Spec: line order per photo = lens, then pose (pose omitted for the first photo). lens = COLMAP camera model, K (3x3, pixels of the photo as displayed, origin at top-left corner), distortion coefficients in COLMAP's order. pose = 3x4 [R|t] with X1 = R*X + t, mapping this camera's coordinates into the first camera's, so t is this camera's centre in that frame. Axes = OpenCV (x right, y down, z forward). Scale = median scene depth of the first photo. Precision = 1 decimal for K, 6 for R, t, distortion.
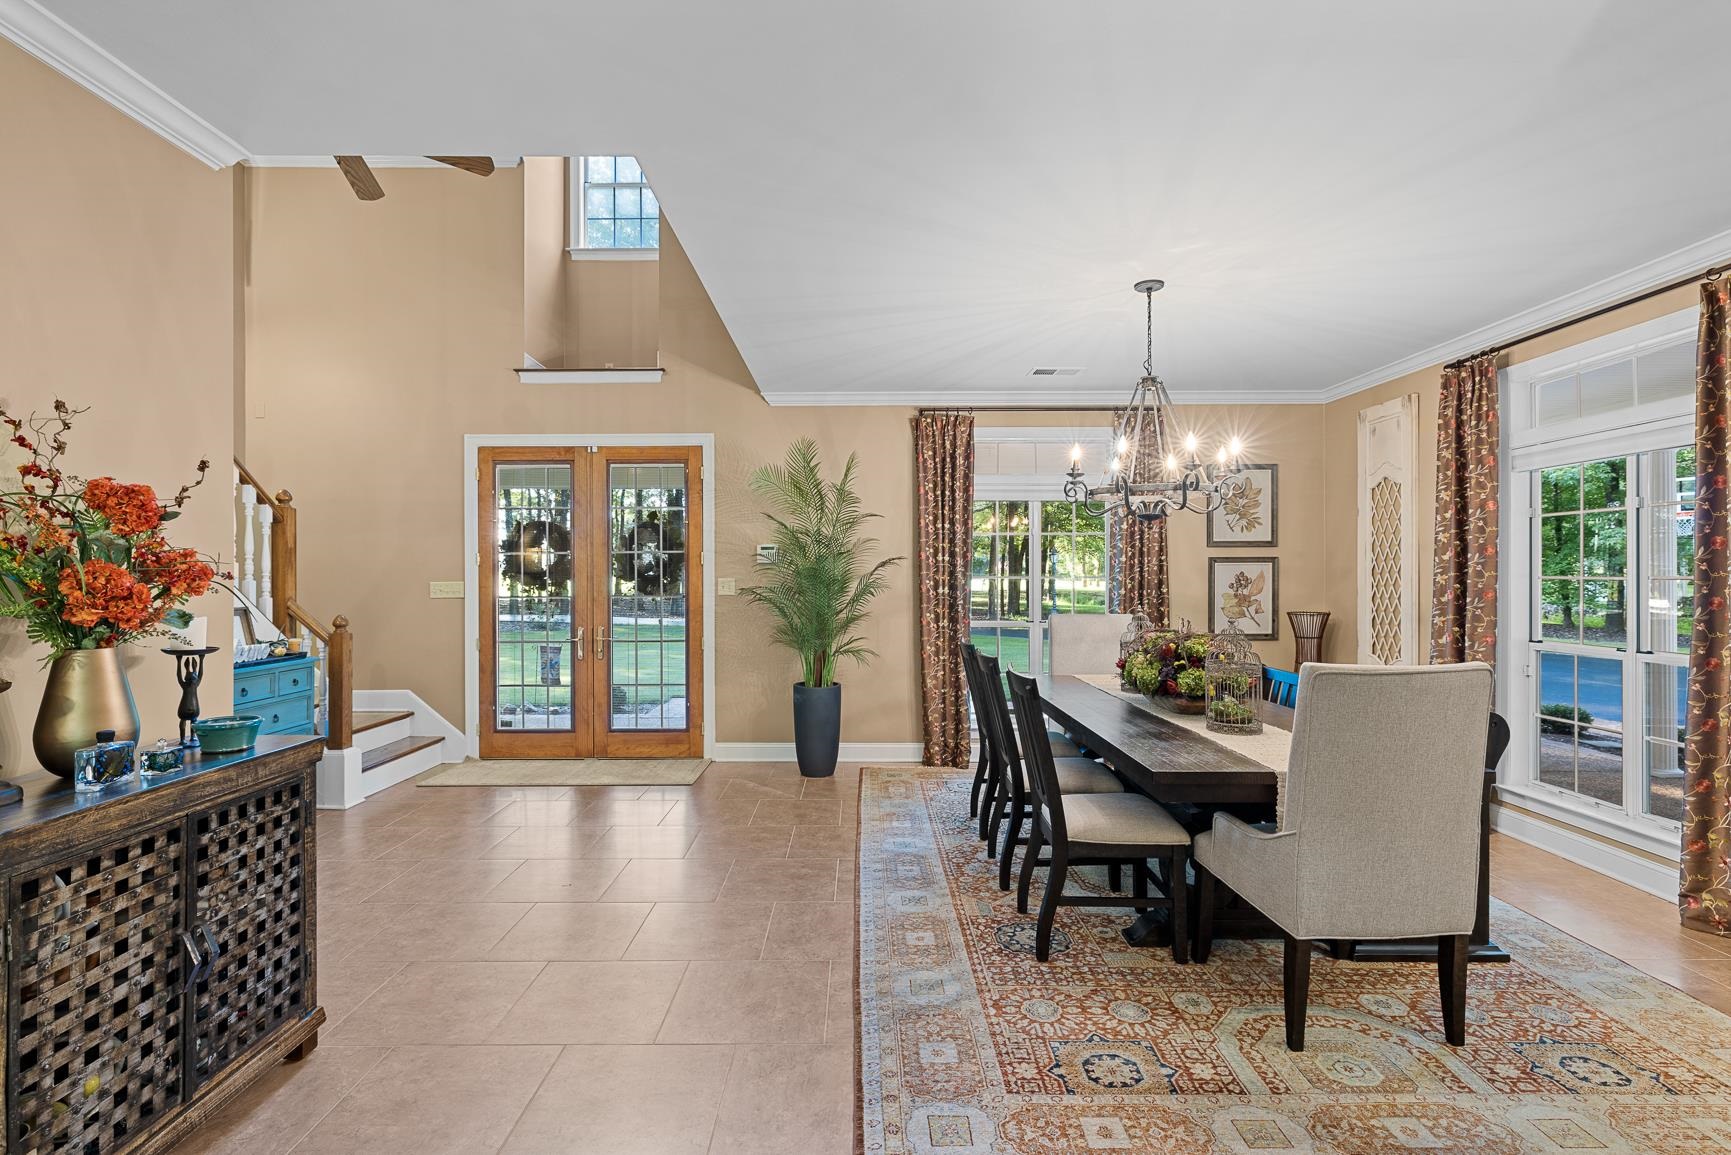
lens RADIAL K [[784.9, 0, 861.4], [0, 784.9, 578.6], [0, 0, 1]] dist [-0.001233, 0.000232]
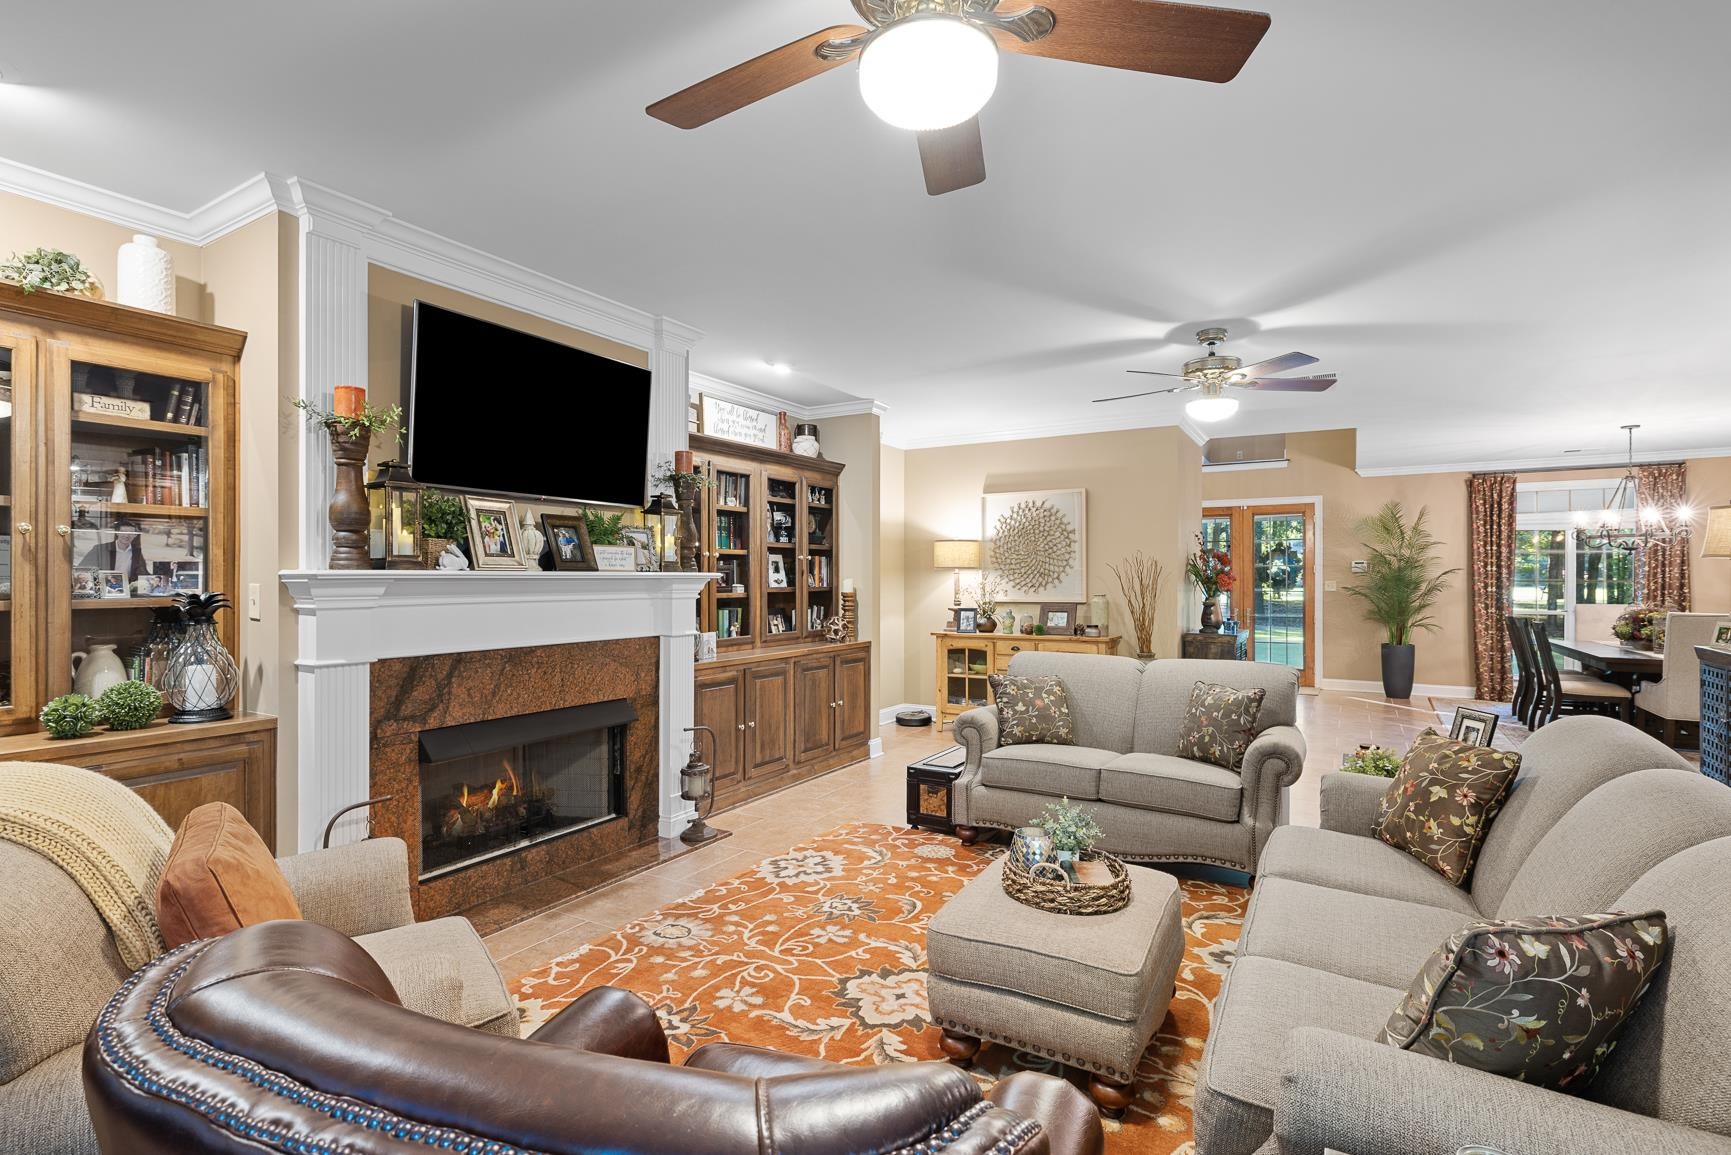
lens RADIAL K [[816.1, 0, 865.5], [0, 816.1, 577.5], [0, 0, 1]] dist [-0.004252, 0.000473]
pose [[0.856506, 0.002266, -0.516132, -0.126297], [-0.005878, 0.999968, -0.005365, 0.007595], [0.516103, 0.007629, 0.856492, -1.029742]]
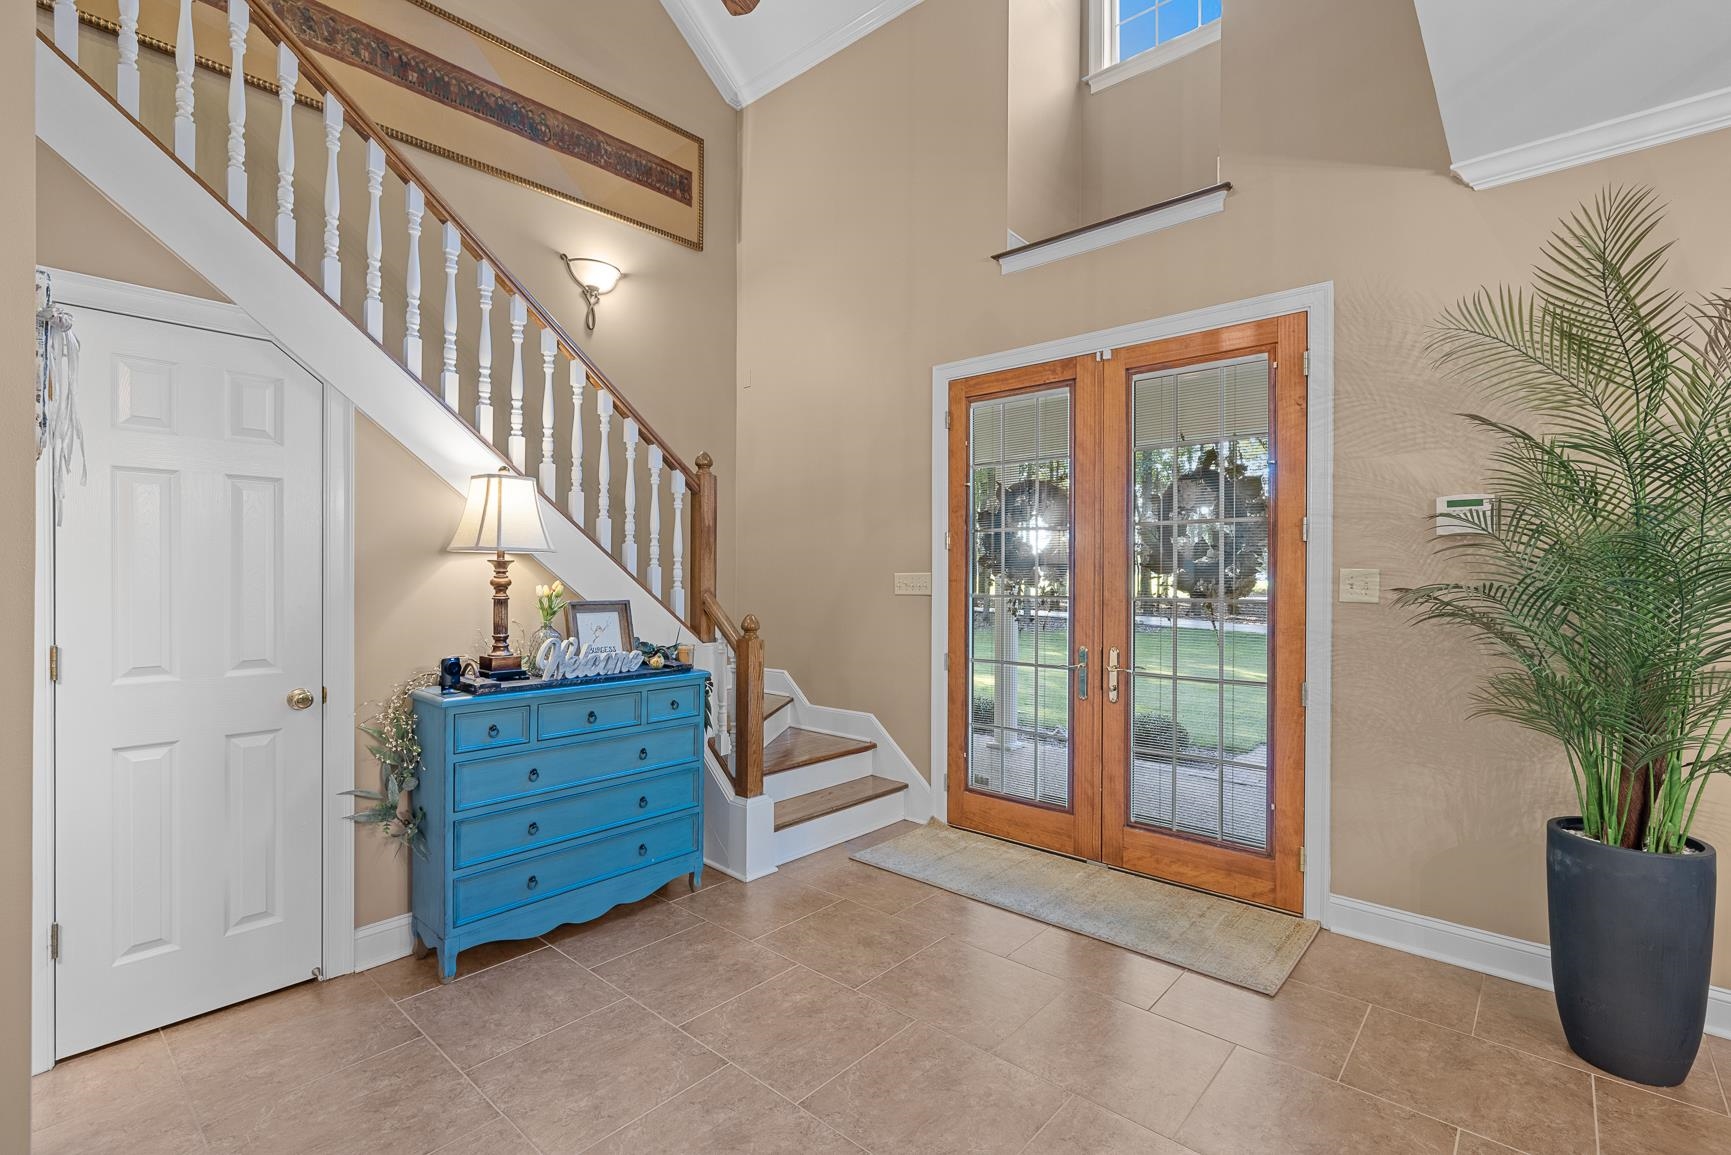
lens RADIAL K [[784.9, 0, 861.4], [0, 784.9, 578.6], [0, 0, 1]] dist [-0.001233, 0.000232]
pose [[0.751028, 0.008899, -0.660210, -0.082610], [-0.009808, 0.999949, 0.002321, 0.008288], [0.660198, 0.004732, 0.751077, 0.428322]]
